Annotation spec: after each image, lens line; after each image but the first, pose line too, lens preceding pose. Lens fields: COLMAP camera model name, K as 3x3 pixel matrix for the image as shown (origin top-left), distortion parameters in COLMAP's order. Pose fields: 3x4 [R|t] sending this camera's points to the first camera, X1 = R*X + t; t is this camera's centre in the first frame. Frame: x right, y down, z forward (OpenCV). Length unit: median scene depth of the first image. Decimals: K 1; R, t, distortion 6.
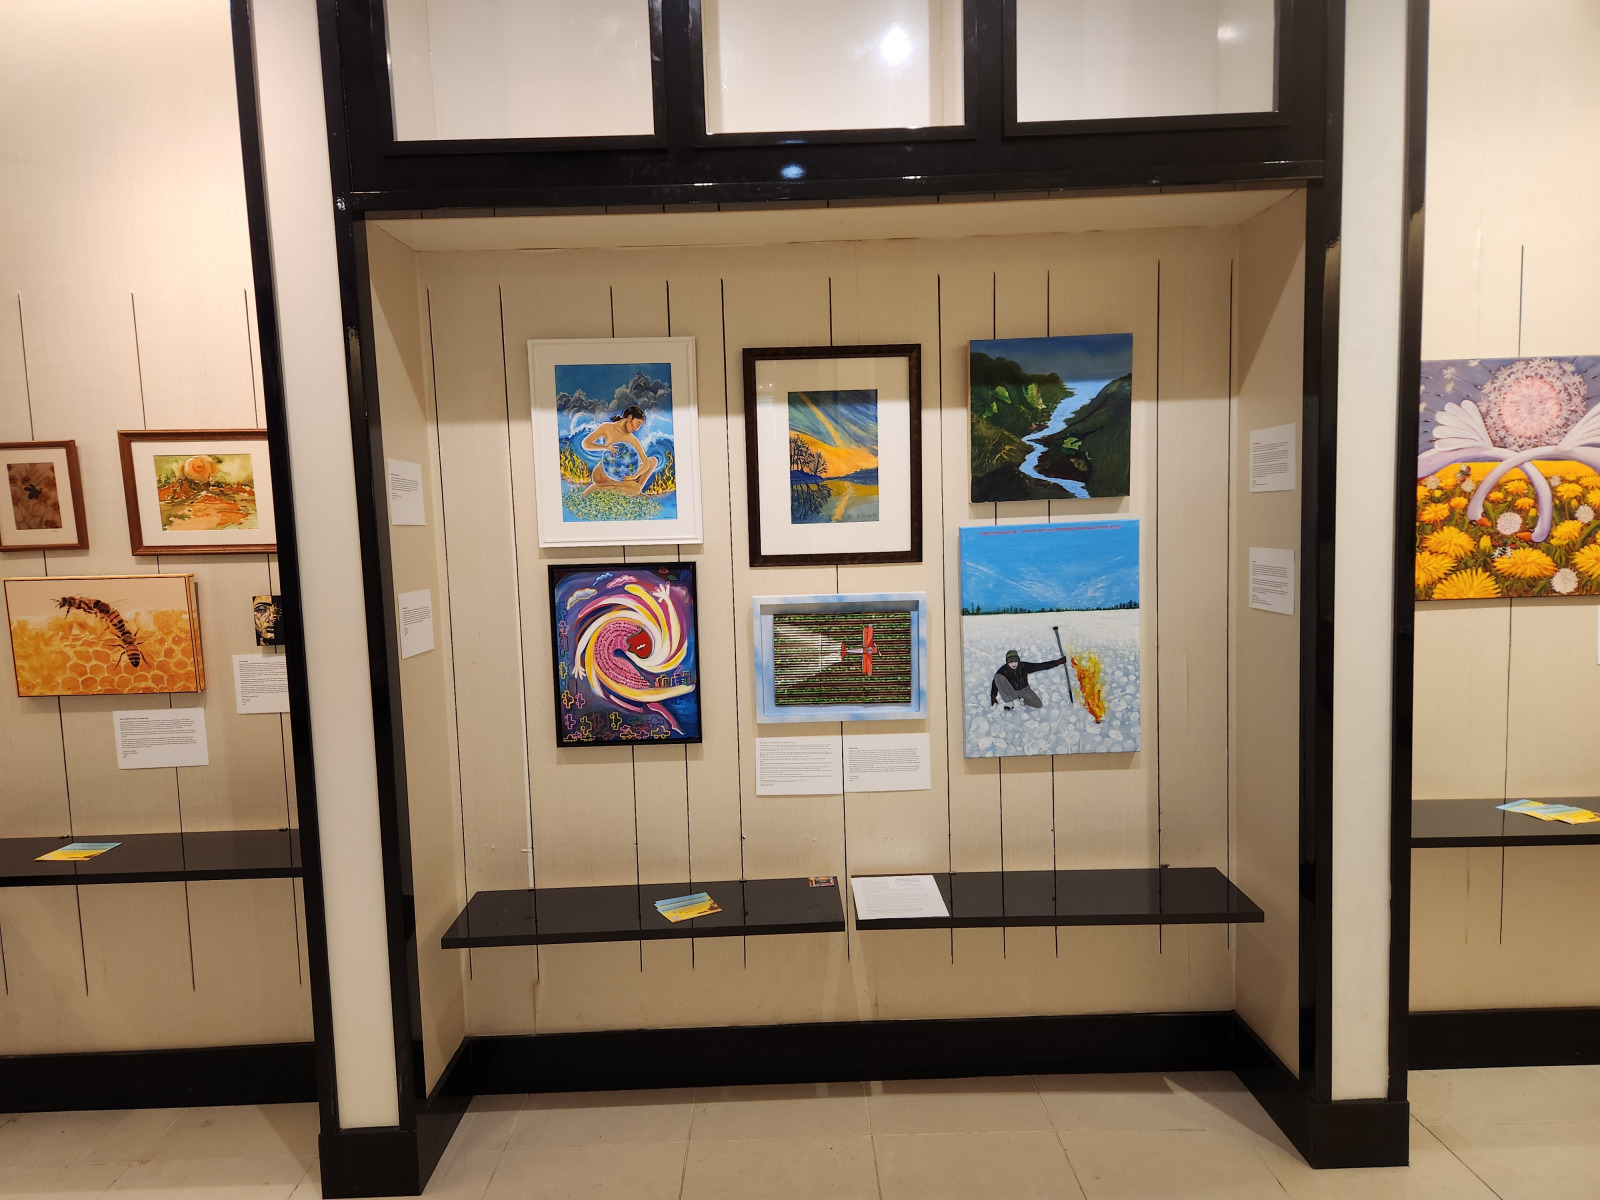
lens RADIAL K [[1067.9, 0, 784.3], [0, 1067.9, 614.8], [0, 0, 1]] dist [0.066348, -0.055452]
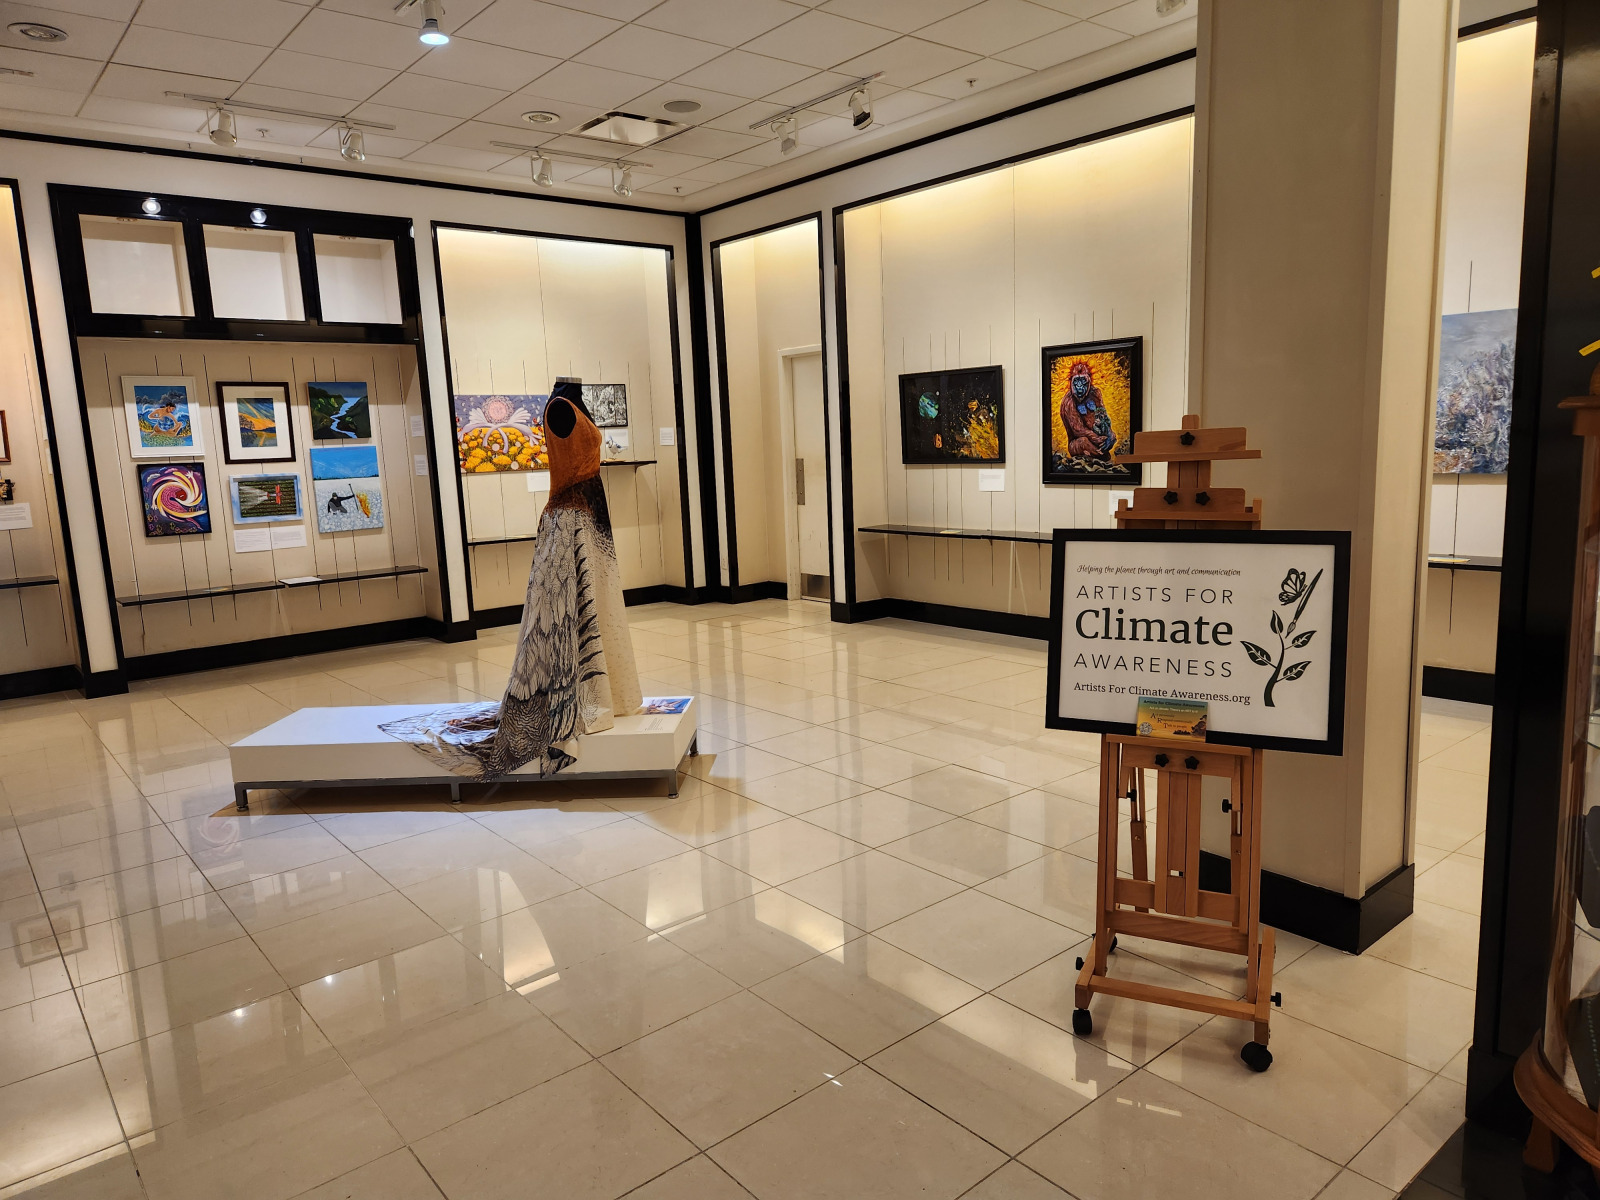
lens RADIAL K [[1067.9, 0, 801.0], [0, 1067.9, 600.2], [0, 0, 1]] dist [0.066348, -0.055452]
pose [[0.774143, -0.096311, 0.625642, -0.646471], [0.072676, 0.995345, 0.063297, 0.226123], [-0.628825, -0.003532, 0.777539, -1.997296]]
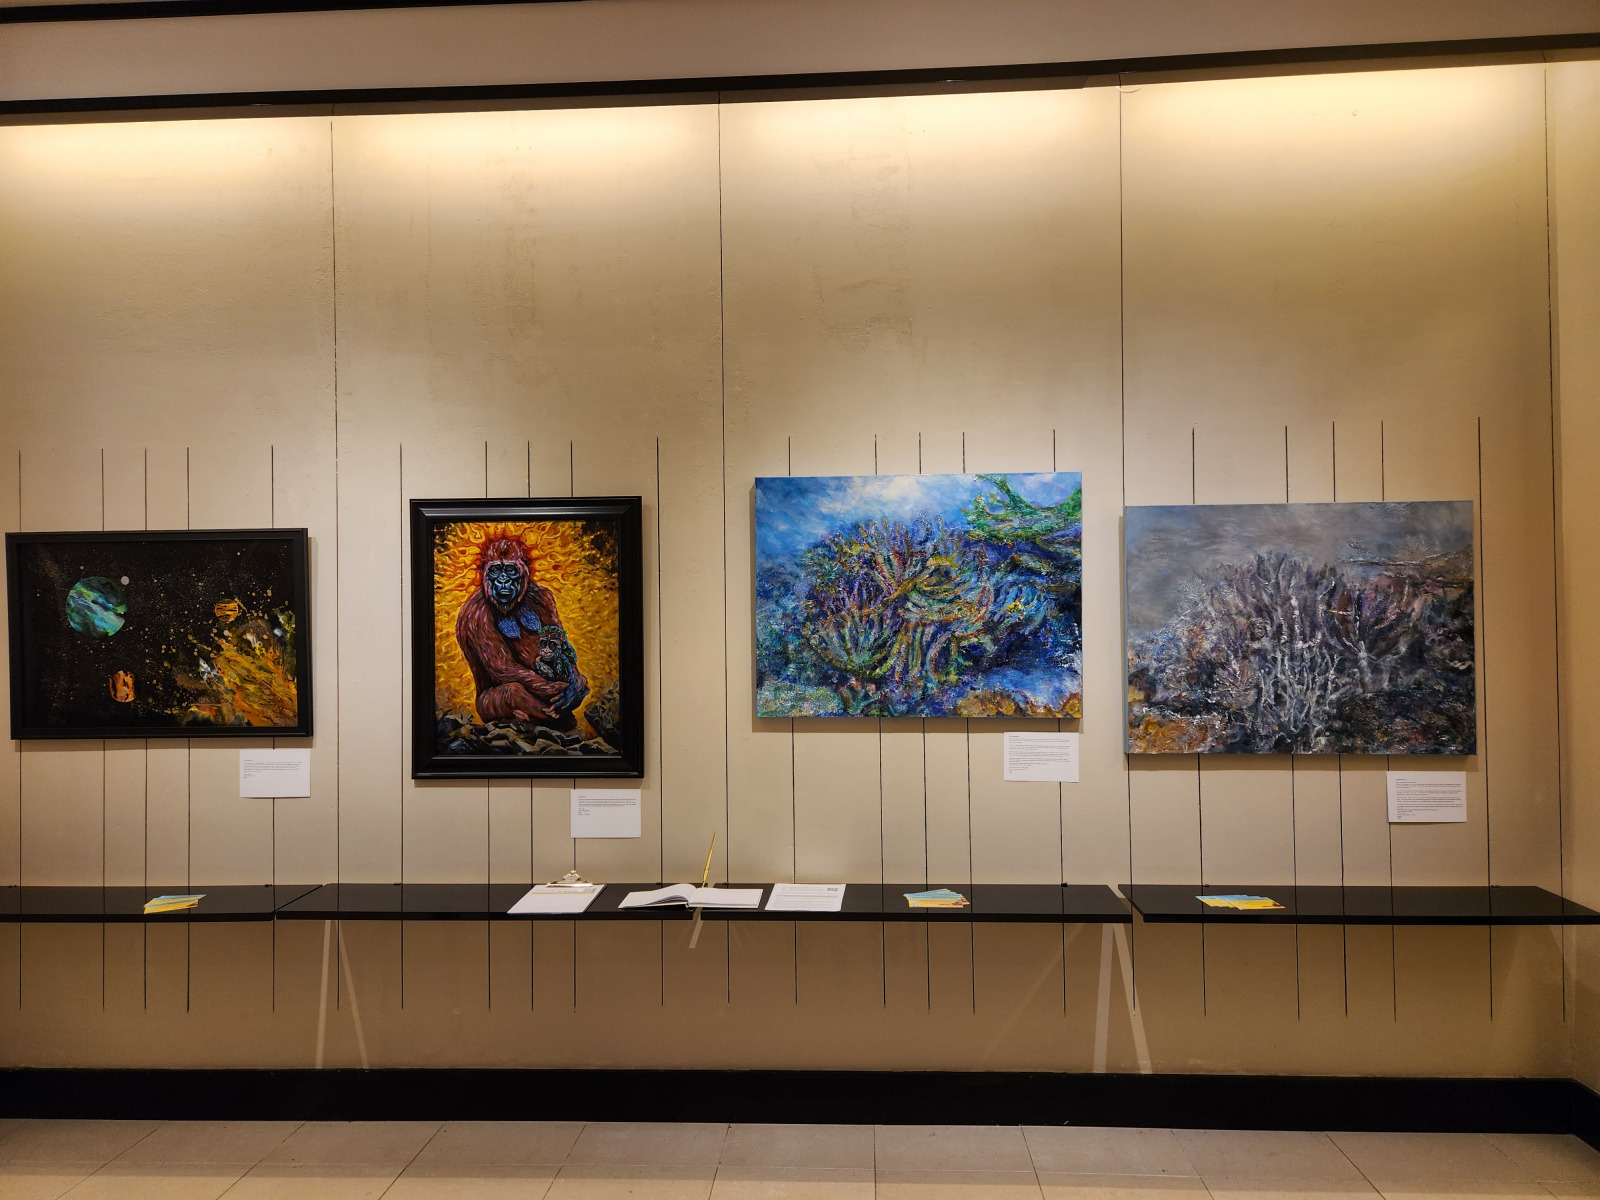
lens RADIAL K [[1067.9, 0, 799.1], [0, 1067.9, 599.2], [0, 0, 1]] dist [0.066348, -0.055452]
pose [[0.066716, 0.047892, 0.996622, 0.252415], [0.101659, 0.993323, -0.054539, 0.057615], [-0.992580, 0.104954, 0.061402, -0.870912]]
